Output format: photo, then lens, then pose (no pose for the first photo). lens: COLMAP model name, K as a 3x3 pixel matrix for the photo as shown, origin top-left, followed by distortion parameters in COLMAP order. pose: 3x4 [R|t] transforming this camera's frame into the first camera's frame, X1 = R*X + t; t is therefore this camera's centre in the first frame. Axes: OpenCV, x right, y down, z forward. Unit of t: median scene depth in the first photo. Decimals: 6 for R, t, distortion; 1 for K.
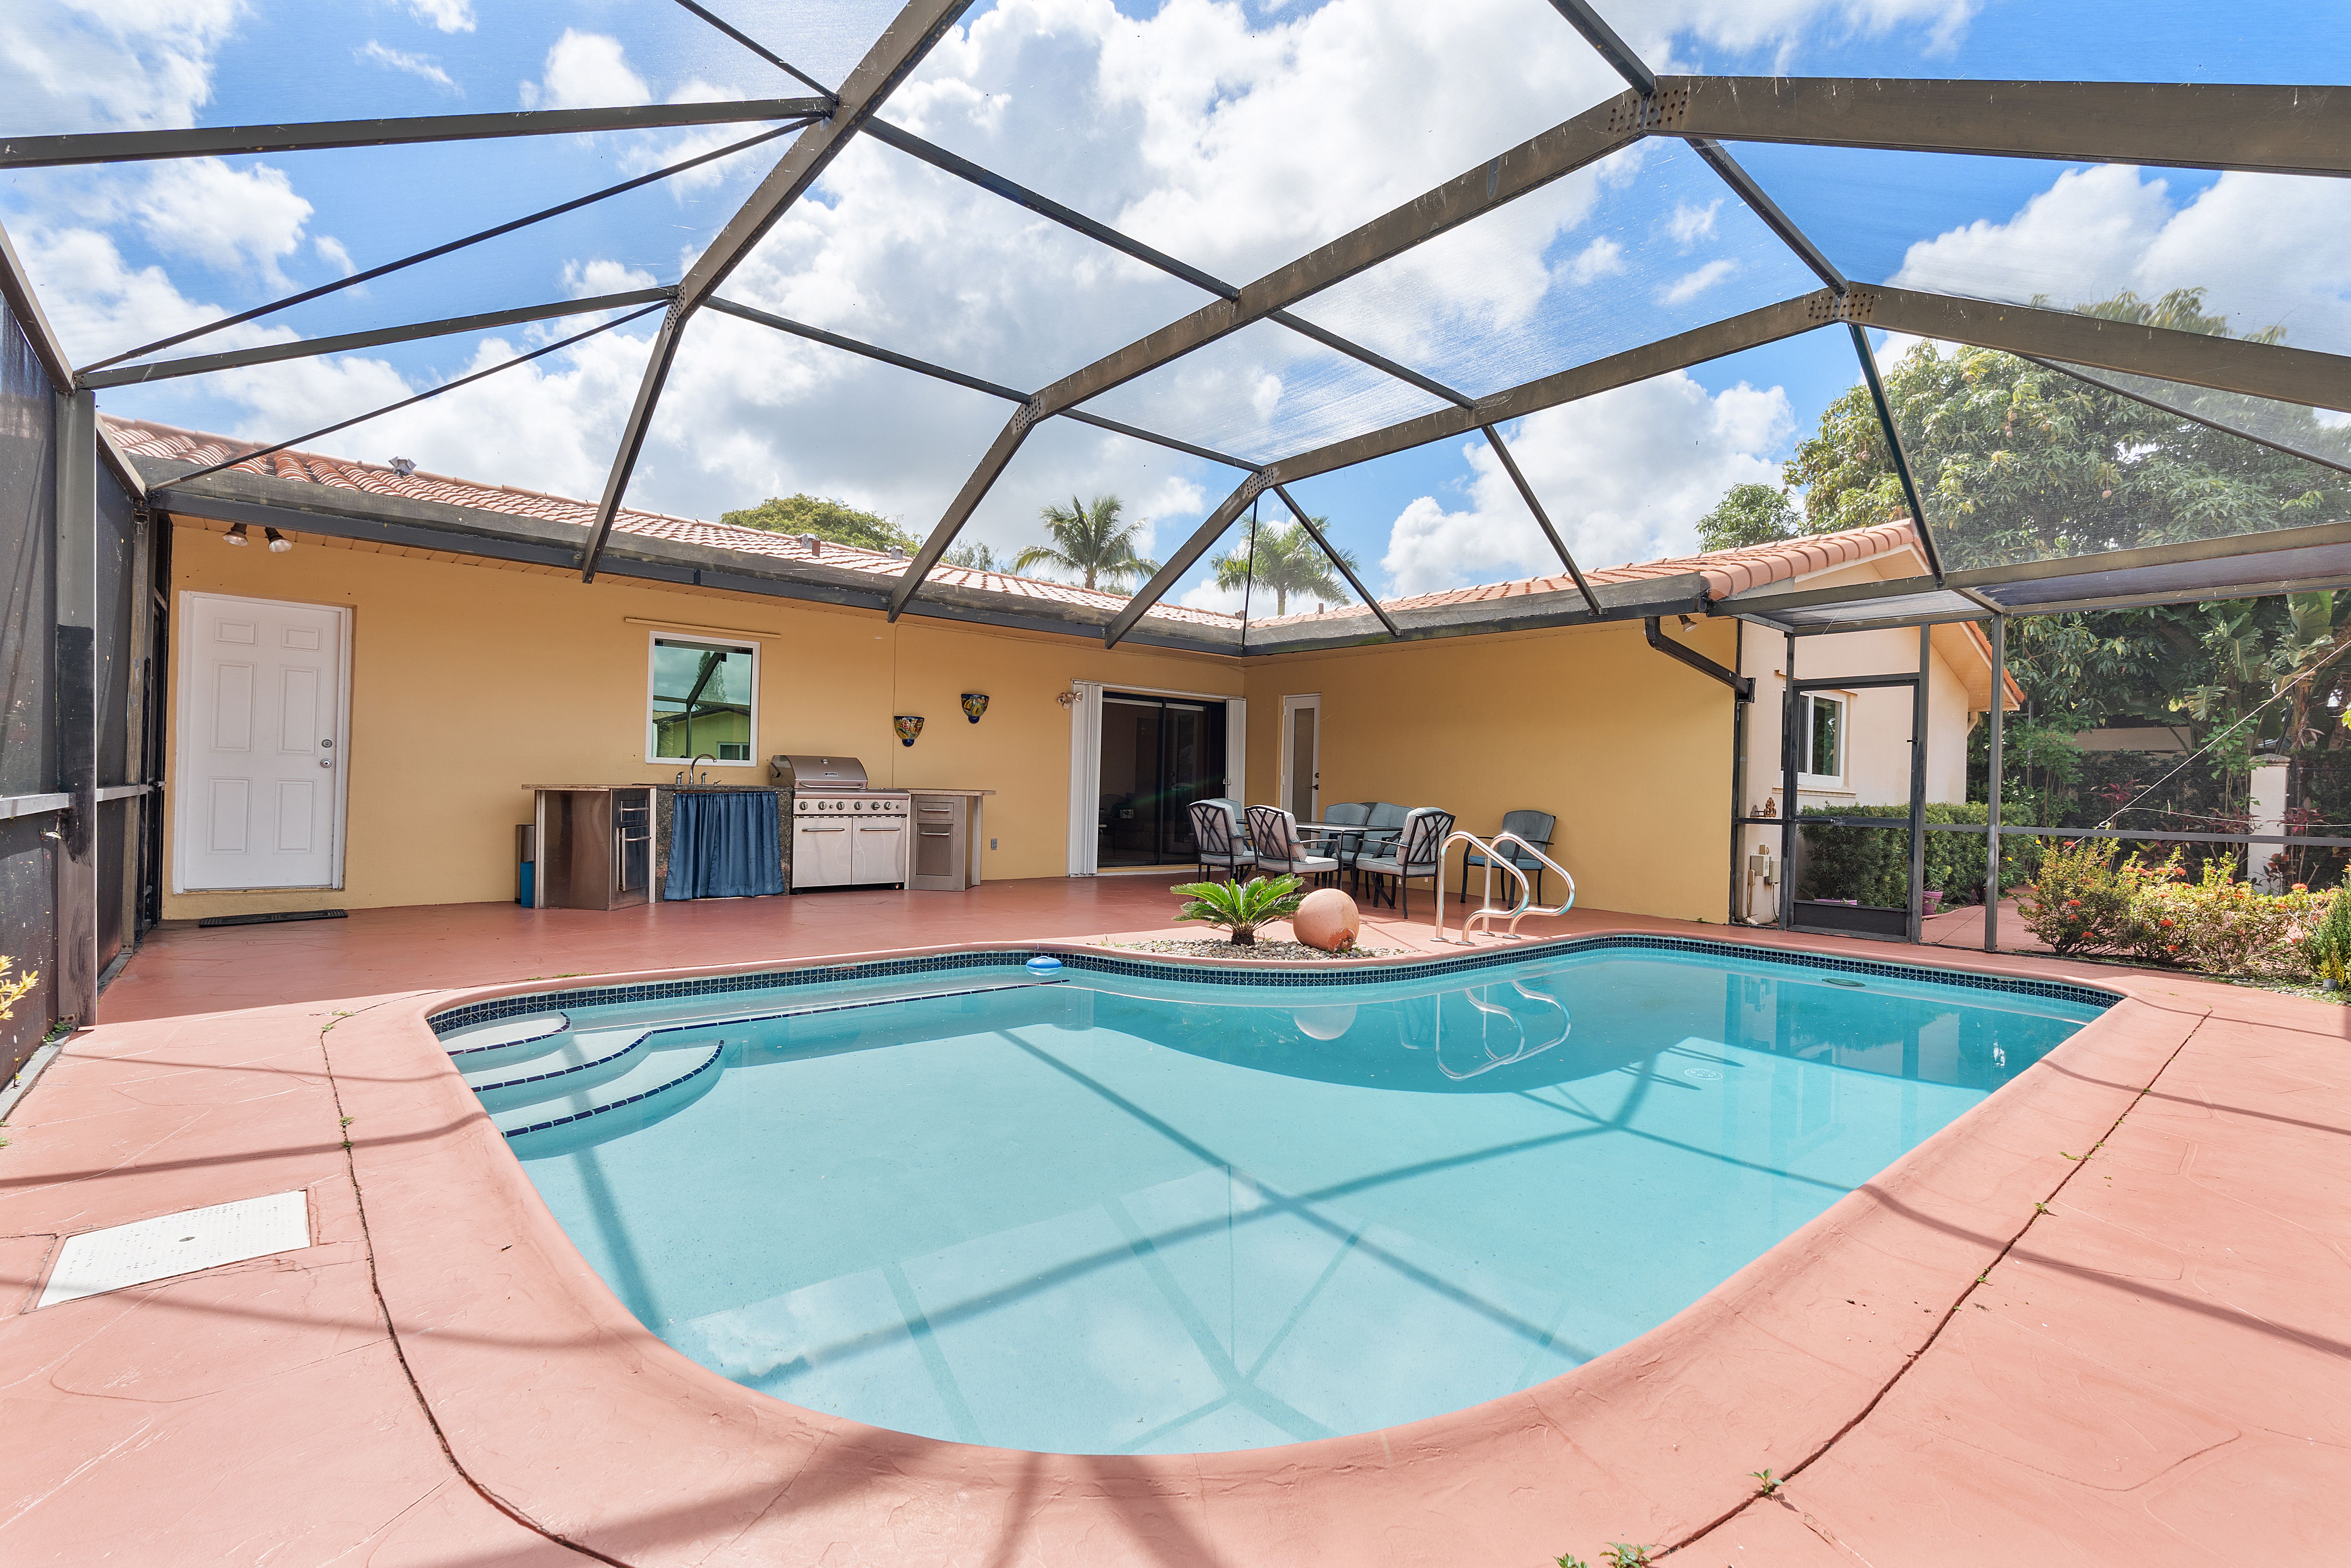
lens RADIAL K [[1048.3, 0, 1187.9], [0, 1048.3, 773.3], [0, 0, 1]] dist [-0.014039, 0.000175]
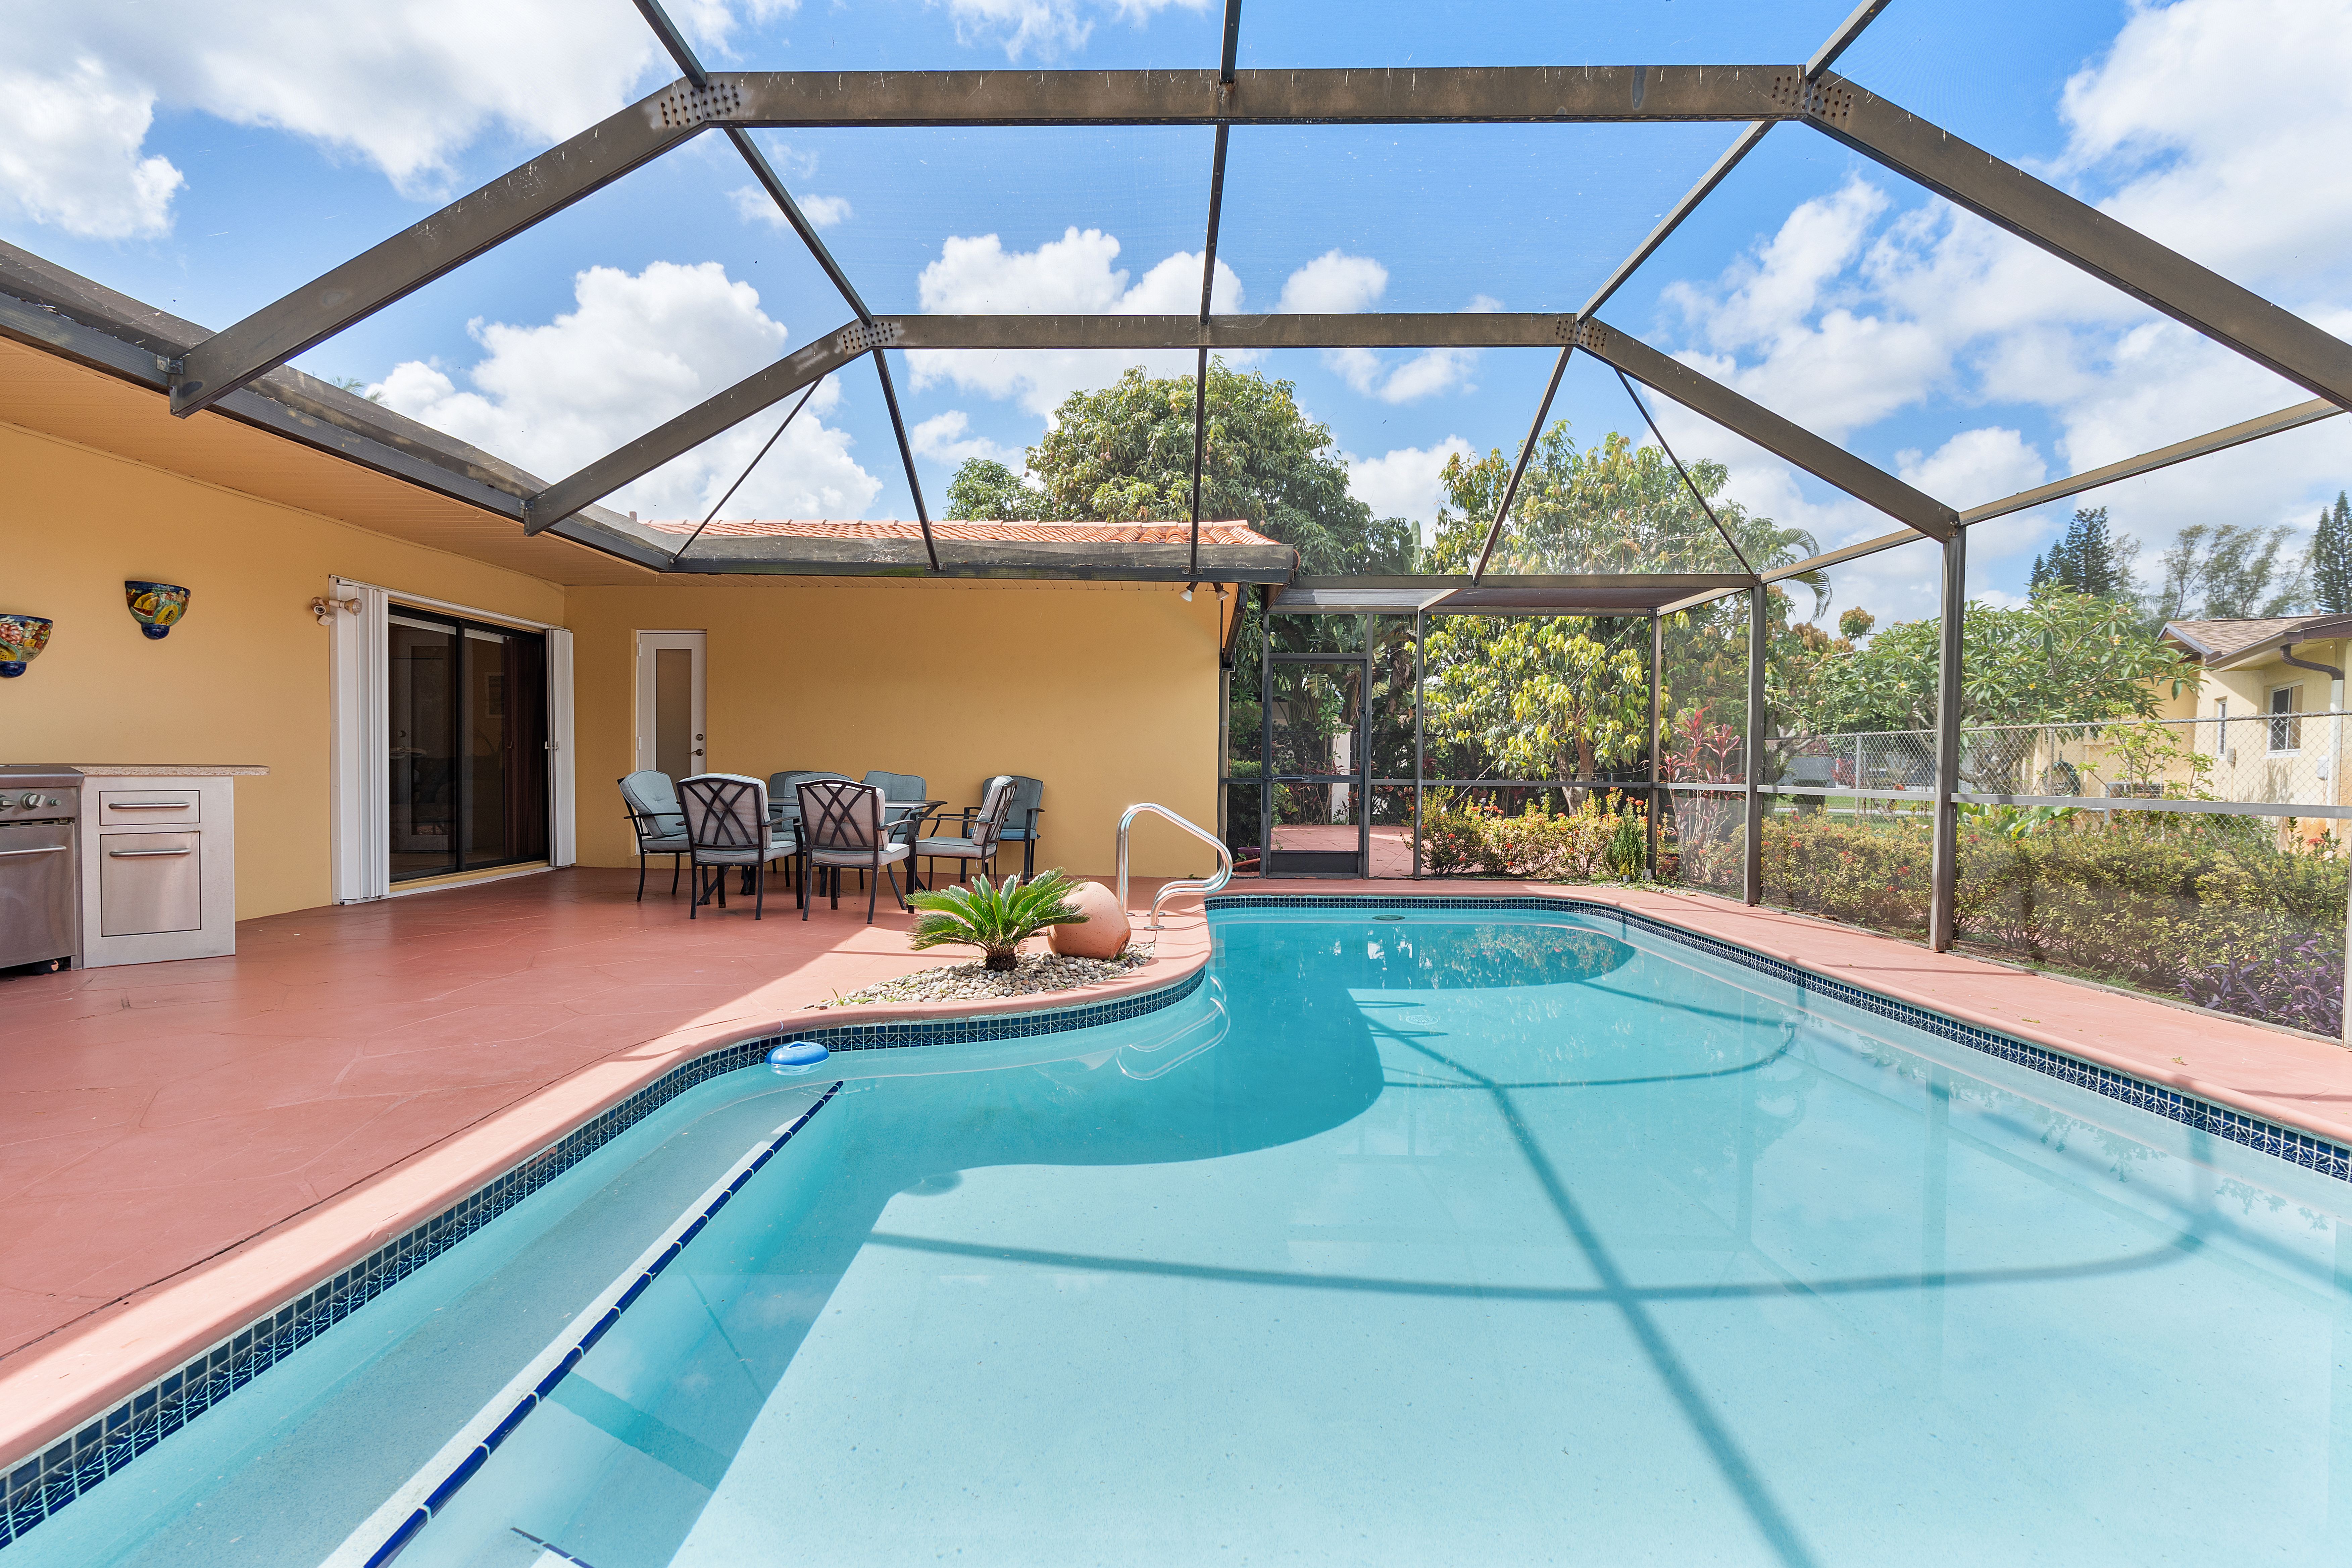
lens RADIAL K [[1048.7, 0, 1188.4], [0, 1048.7, 773.3], [0, 0, 1]] dist [-0.014039, 0.000175]
pose [[0.663216, -0.024114, 0.748039, -0.262216], [-0.004970, 0.999317, 0.036620, -0.001336], [-0.748411, -0.028005, 0.662643, 0.268046]]
